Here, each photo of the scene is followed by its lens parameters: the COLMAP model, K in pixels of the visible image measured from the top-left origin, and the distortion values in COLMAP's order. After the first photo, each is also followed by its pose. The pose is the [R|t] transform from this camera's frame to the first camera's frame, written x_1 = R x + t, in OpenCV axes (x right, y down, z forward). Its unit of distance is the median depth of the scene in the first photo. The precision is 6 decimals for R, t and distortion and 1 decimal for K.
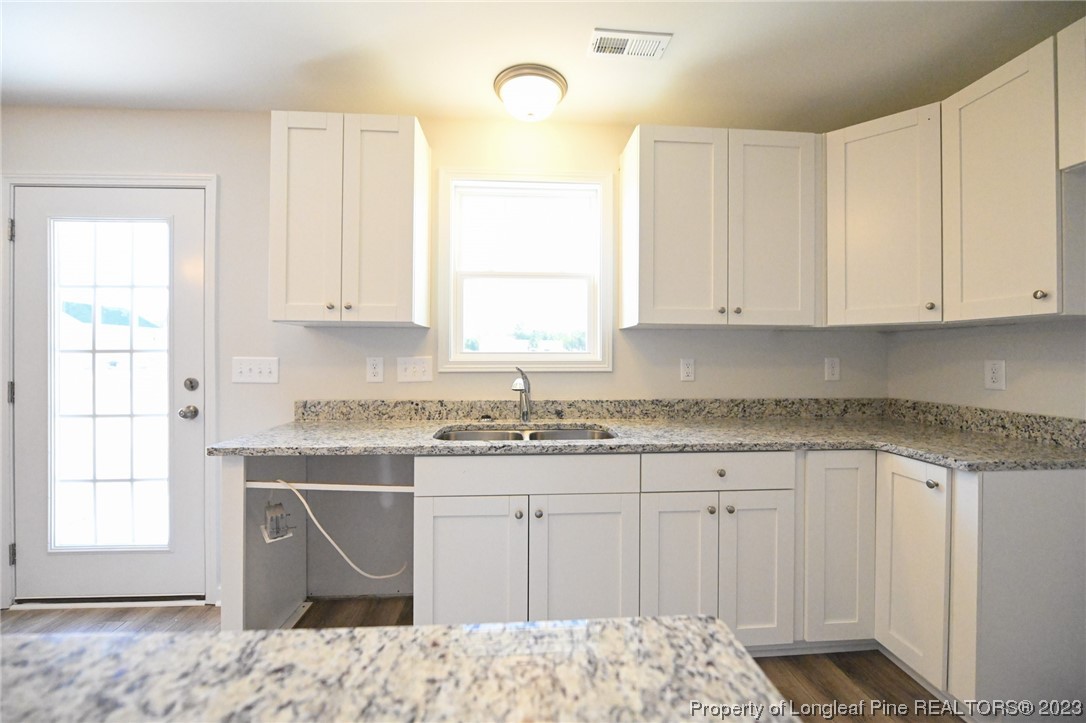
lens RADIAL K [[430.8, 0, 545.2], [0, 430.8, 354.6], [0, 0, 1]] dist [-0.008899, -0.001072]
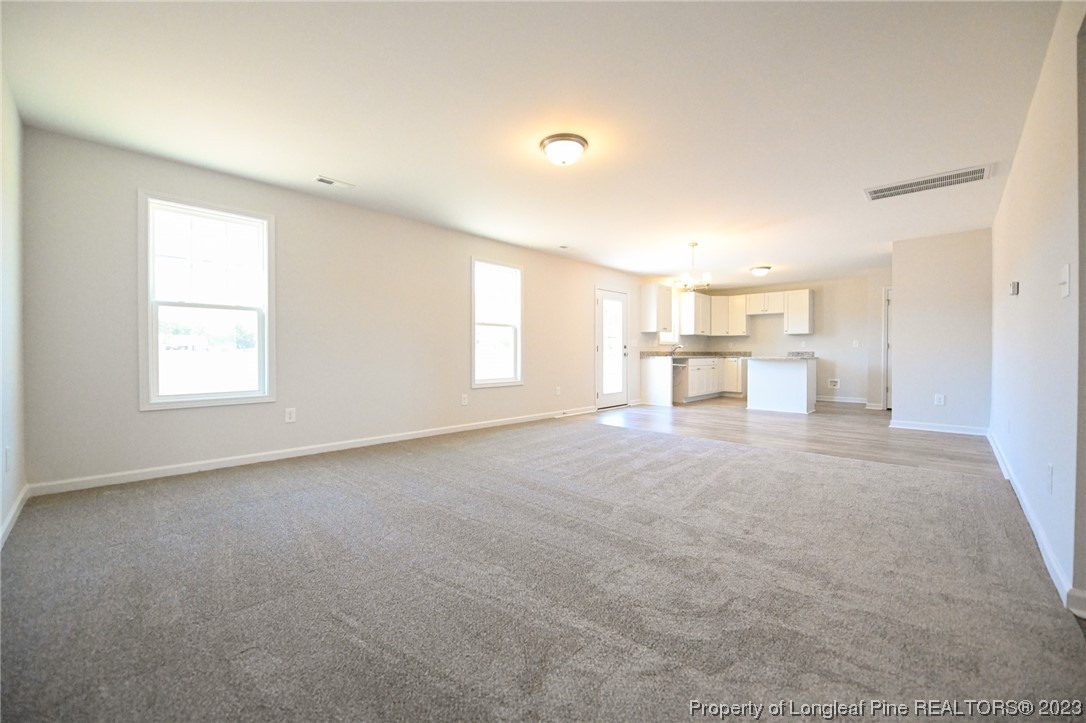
lens RADIAL K [[430.8, 0, 541.6], [0, 430.8, 355.4], [0, 0, 1]] dist [-0.008899, -0.001072]
pose [[0.741247, -0.006367, 0.671202, -4.100496], [0.001825, 0.999970, 0.007470, 0.119580], [-0.671230, -0.004313, 0.741236, -1.351968]]
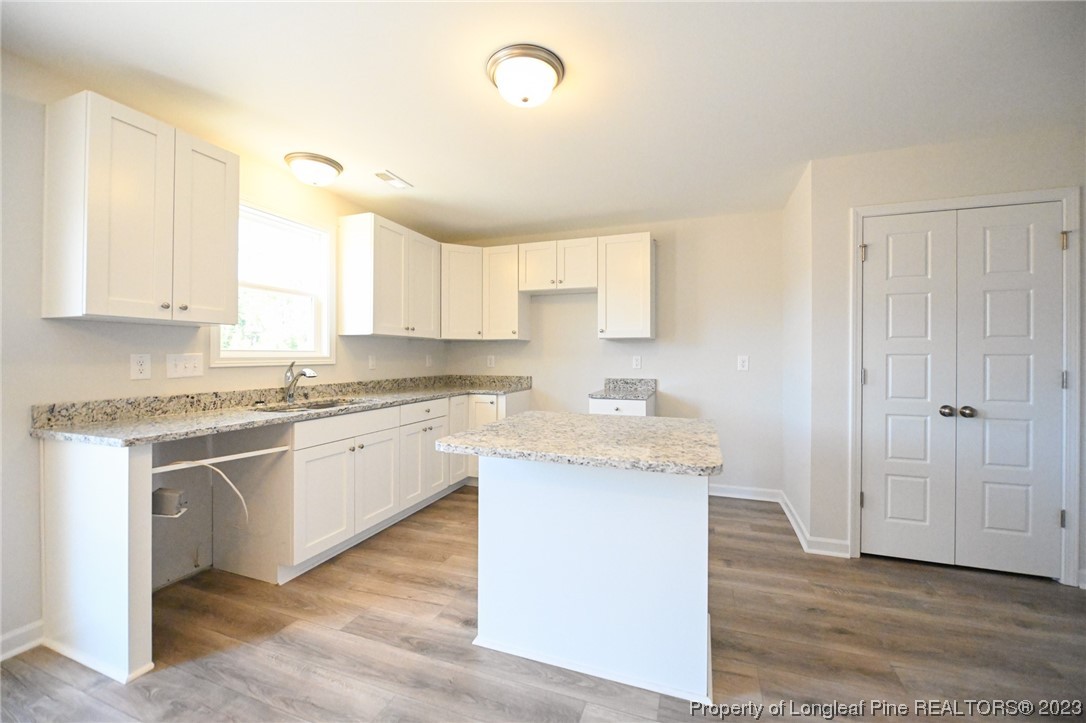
lens RADIAL K [[430.8, 0, 546.0], [0, 430.8, 354.7], [0, 0, 1]] dist [-0.008899, -0.001072]
pose [[0.405423, -0.000137, 0.914129, -1.000691], [-0.001193, 0.999999, 0.000679, 0.006315], [-0.914128, -0.001365, 0.405422, -0.273099]]
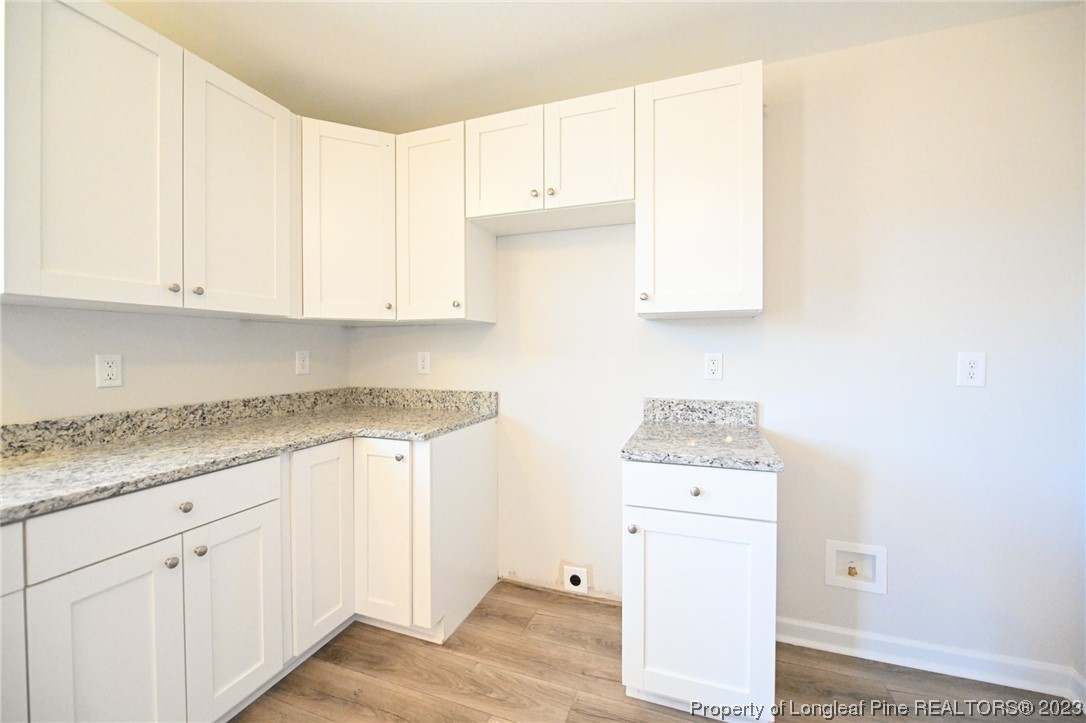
lens RADIAL K [[430.8, 0, 545.6], [0, 430.8, 353.7], [0, 0, 1]] dist [-0.008899, -0.001072]
pose [[0.402196, -0.013971, 0.915447, -0.009314], [0.002406, 0.999896, 0.014203, 0.001315], [-0.915550, -0.003510, 0.402188, 0.112274]]
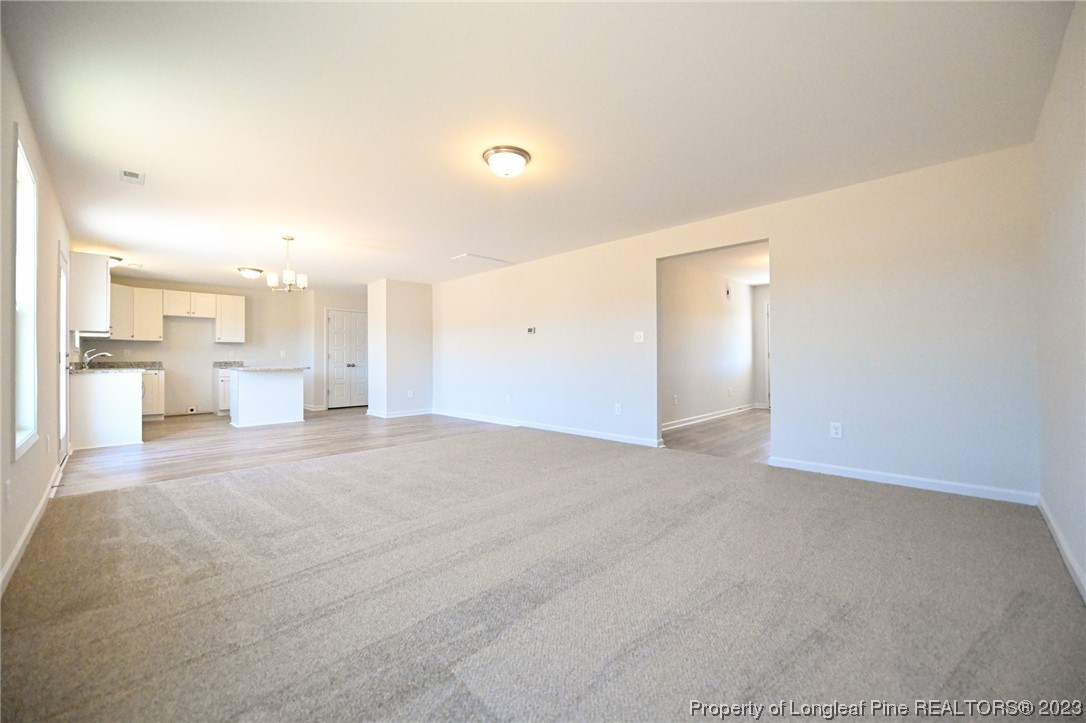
lens RADIAL K [[430.8, 0, 539.8], [0, 430.8, 357.4], [0, 0, 1]] dist [-0.008899, -0.001072]
pose [[-0.659579, 0.003863, 0.751625, -4.229893], [0.002580, 0.999993, -0.002875, 0.100435], [-0.751631, 0.000042, -0.659584, 0.670036]]
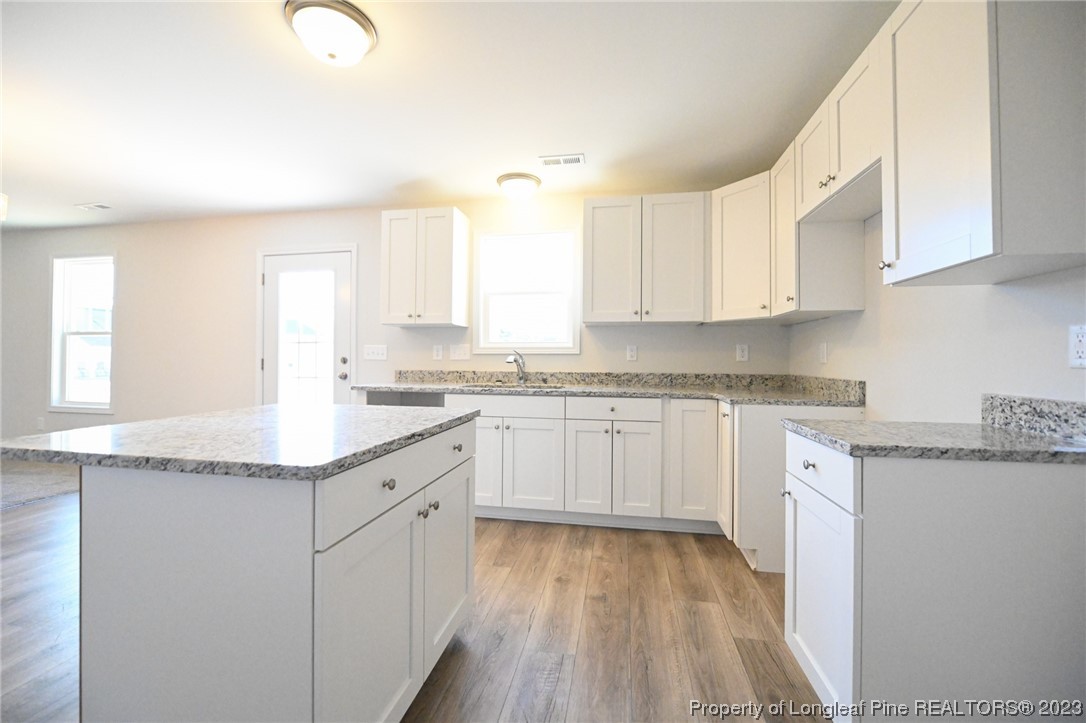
lens RADIAL K [[413.5, 0, 549.9], [0, 413.5, 357.2], [0, 0, 1]] dist [-0.018473, 0.000164]
pose [[0.972513, 0.001721, -0.232841, 0.446566], [-0.002348, 0.999994, -0.002416, 0.061436], [0.232836, 0.002896, 0.972512, -0.515872]]
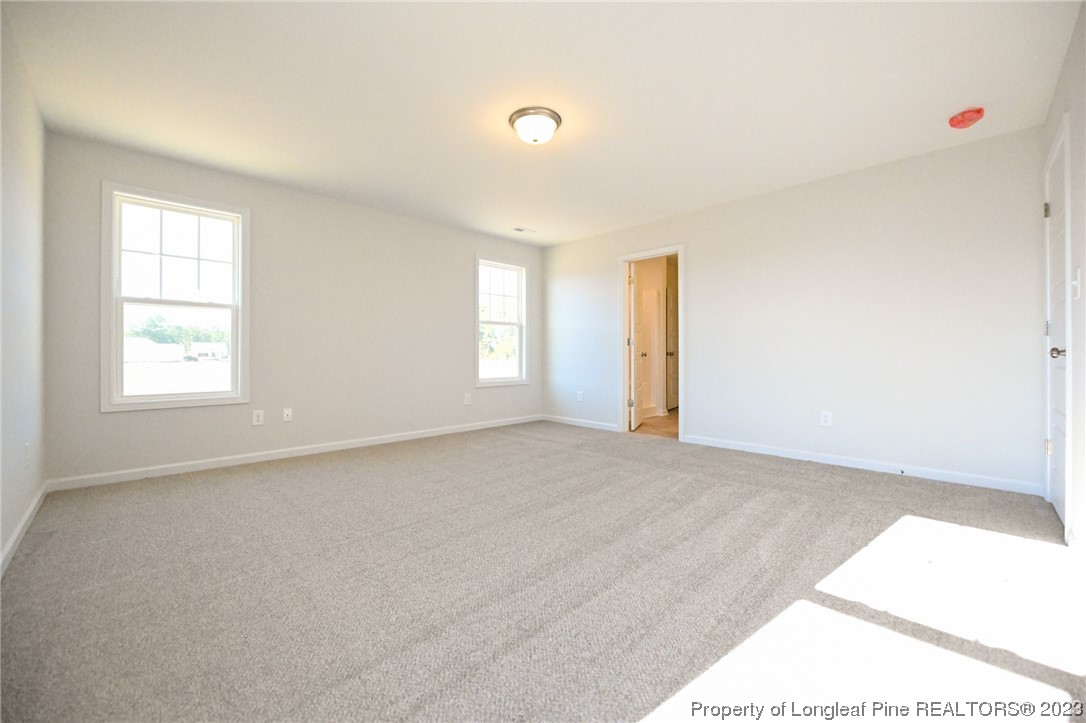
lens RADIAL K [[430.8, 0, 540.0], [0, 430.8, 352.3], [0, 0, 1]] dist [-0.008899, -0.001072]
pose [[0.763246, -0.003714, 0.646097, -3.763612], [0.002216, 0.999993, 0.003130, 0.121711], [-0.646104, -0.000957, 0.763249, -1.320230]]
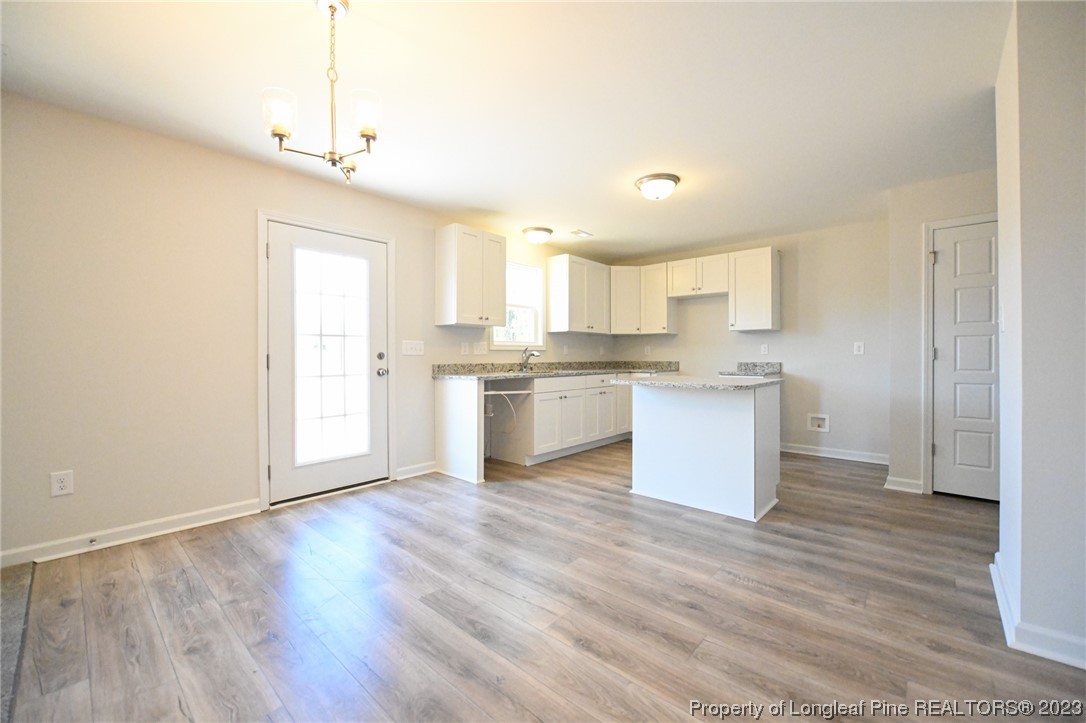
lens RADIAL K [[430.8, 0, 547.5], [0, 430.8, 353.1], [0, 0, 1]] dist [-0.008899, -0.001072]
pose [[0.714845, 0.000320, 0.699283, -1.657617], [0.003263, 0.999987, -0.003794, 0.070723], [-0.699276, 0.004994, 0.714835, -0.757388]]
